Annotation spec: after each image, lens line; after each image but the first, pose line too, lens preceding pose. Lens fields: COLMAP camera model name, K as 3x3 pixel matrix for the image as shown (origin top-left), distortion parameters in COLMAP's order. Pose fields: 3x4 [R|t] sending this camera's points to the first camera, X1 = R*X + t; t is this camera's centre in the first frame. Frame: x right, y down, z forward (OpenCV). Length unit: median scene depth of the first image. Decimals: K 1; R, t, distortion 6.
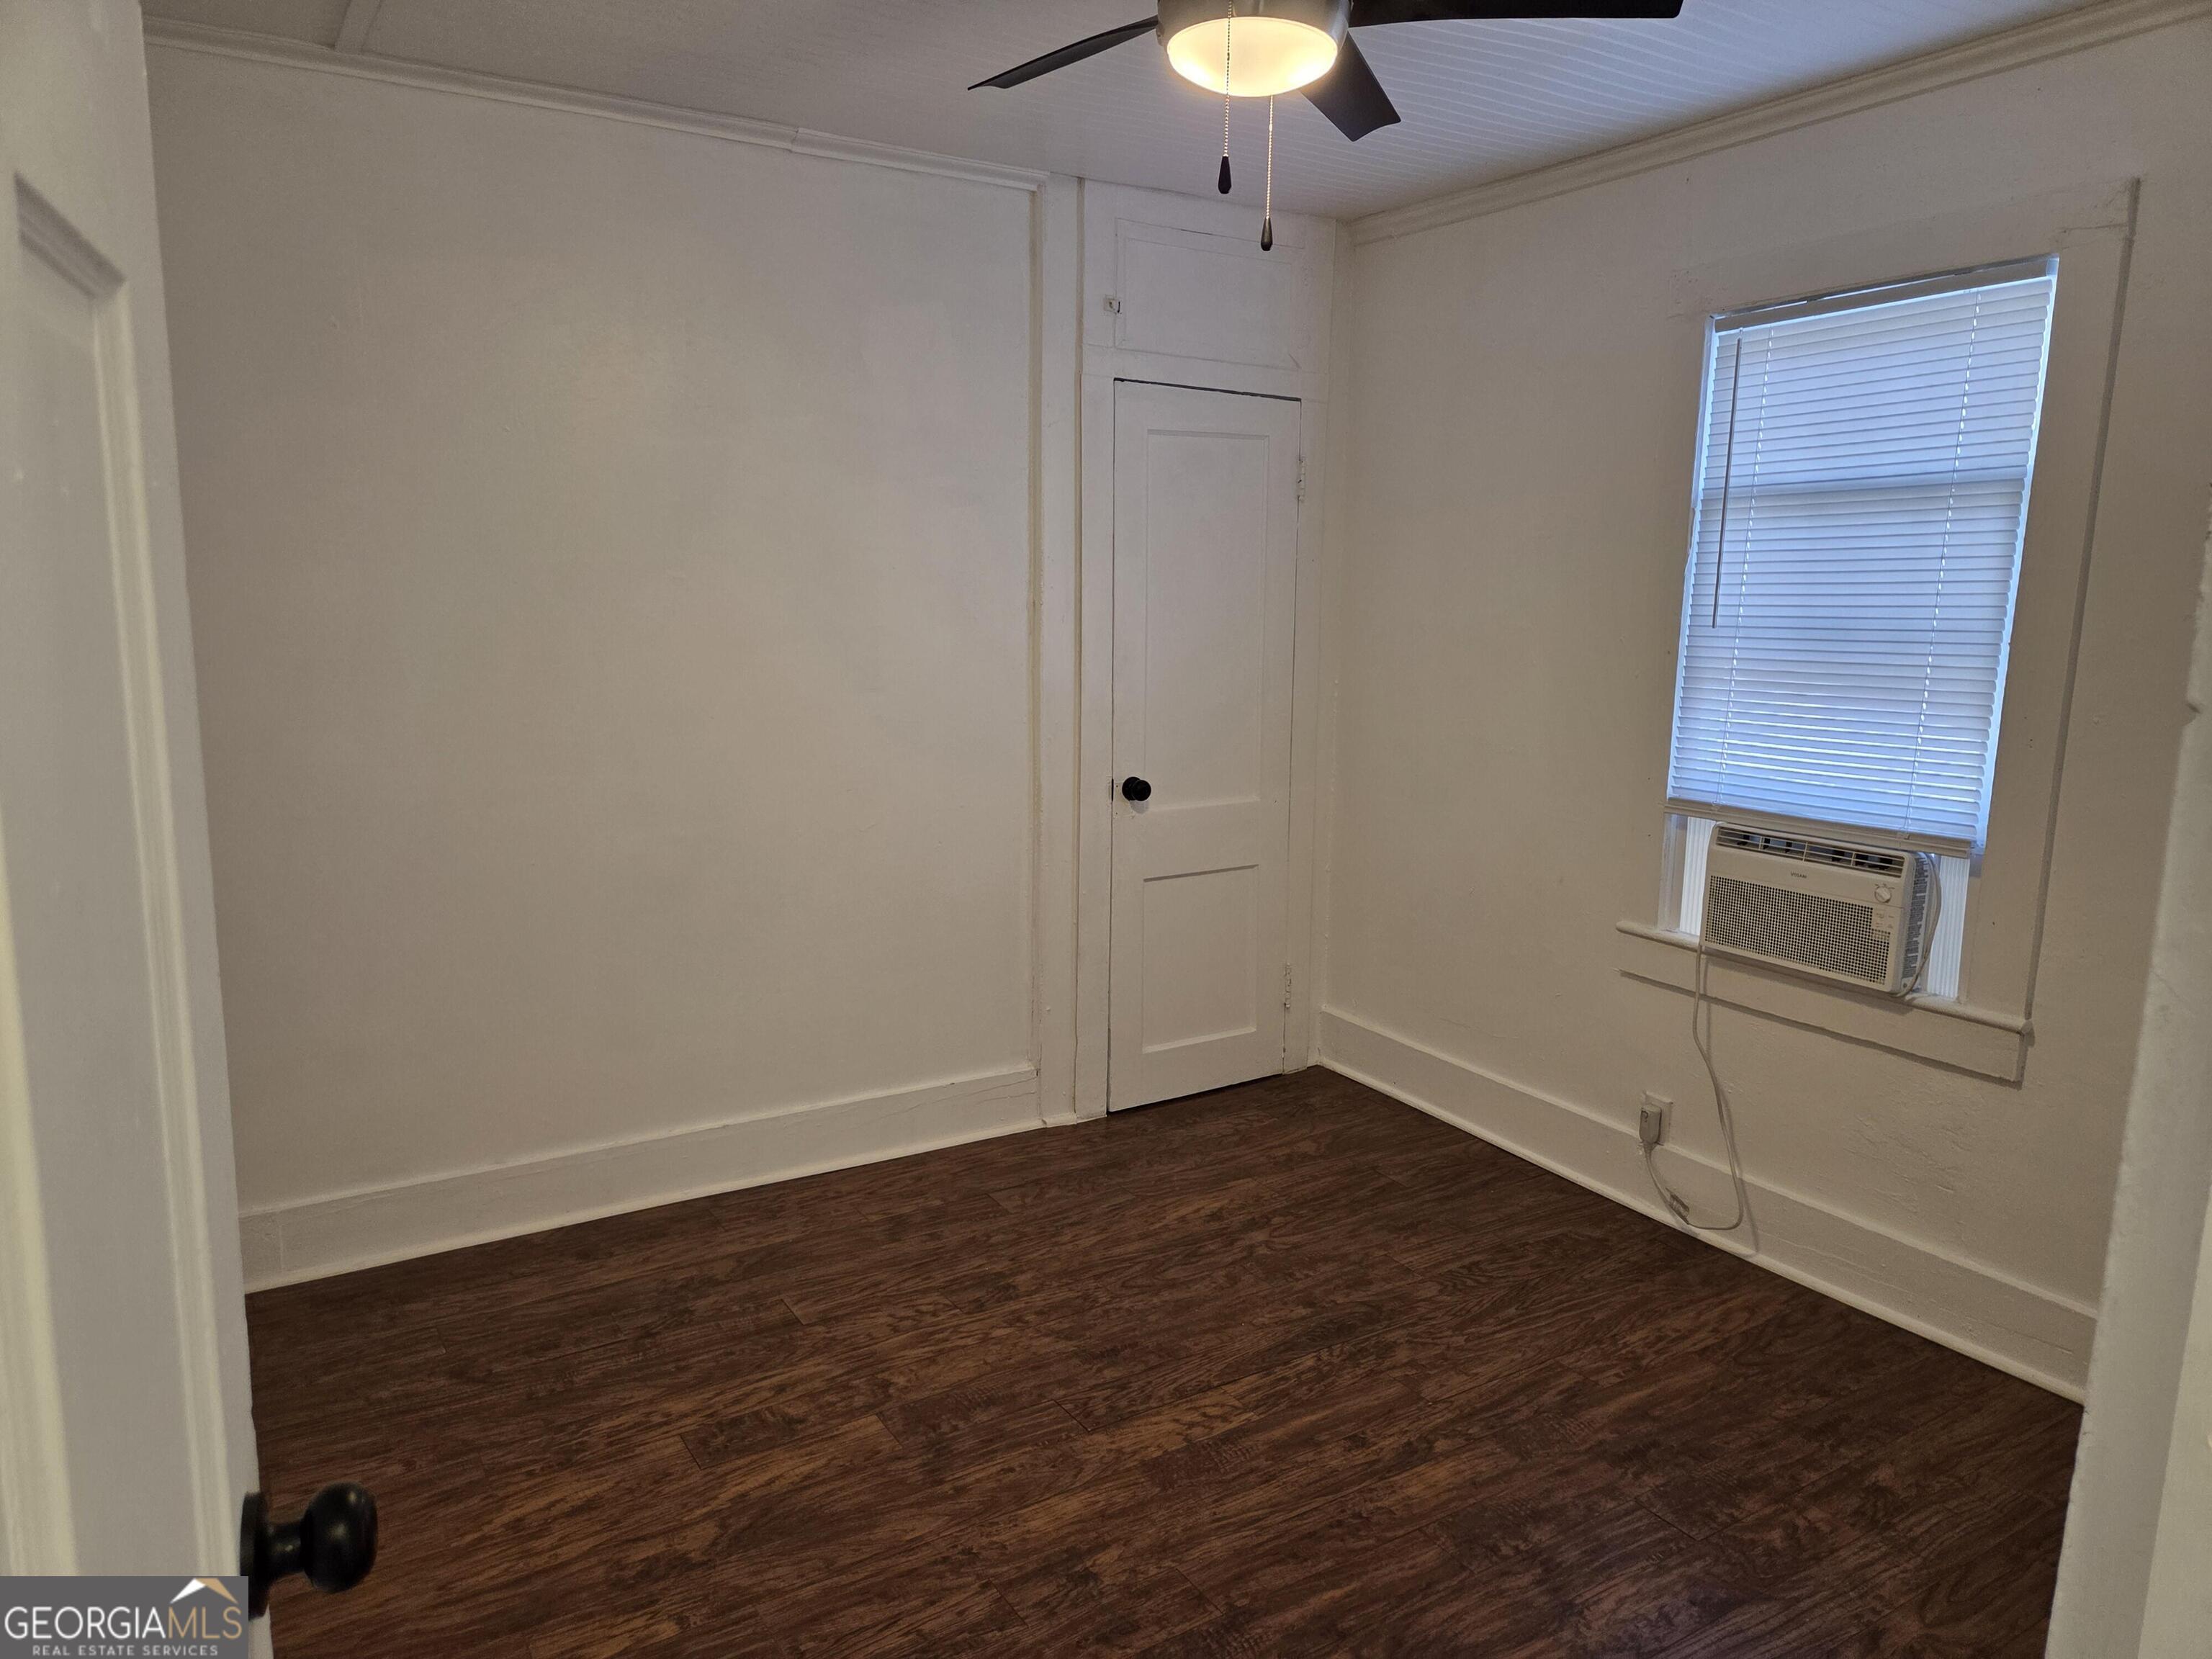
lens RADIAL K [[1457.8, 0, 1108.0], [0, 1457.8, 834.3], [0, 0, 1]] dist [0.067360, -0.057843]
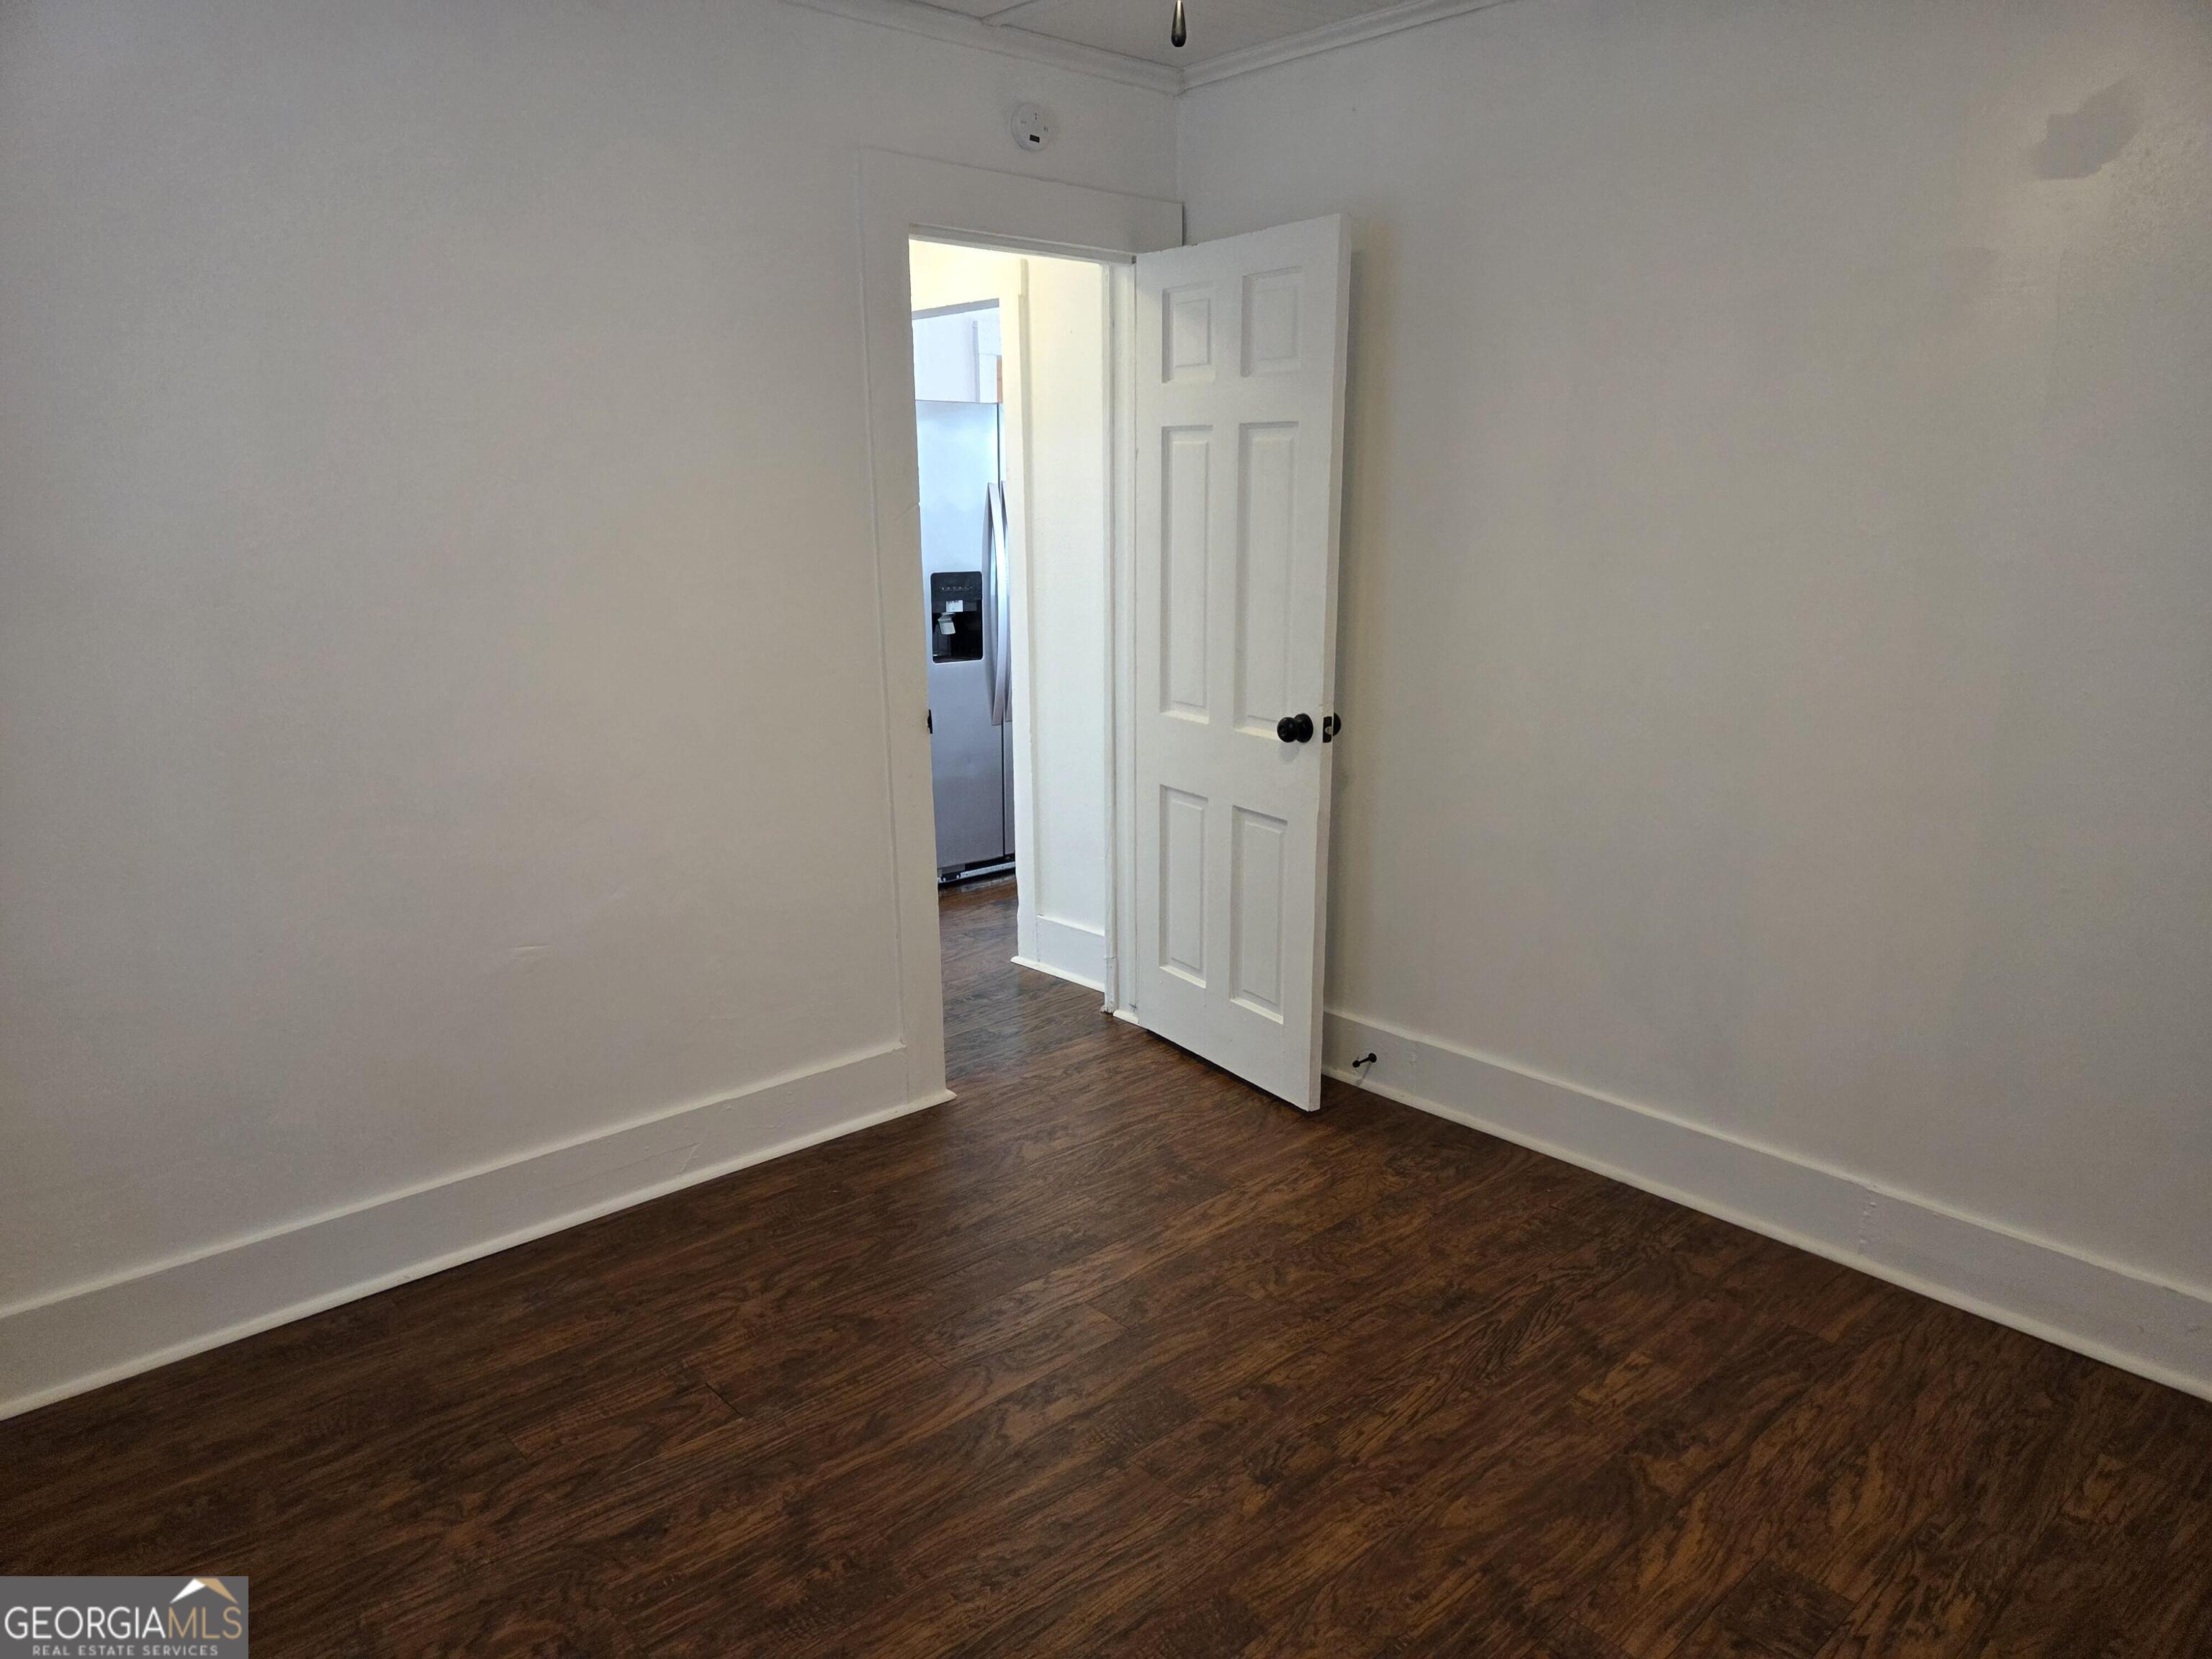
lens RADIAL K [[1457.8, 0, 1108.0], [0, 1457.8, 834.3], [0, 0, 1]] dist [0.067360, -0.057843]
pose [[-0.981556, 0.038909, -0.187176, 0.260681], [-0.039247, 0.917206, 0.396476, -0.298264], [0.187105, 0.396509, -0.898761, 1.688723]]
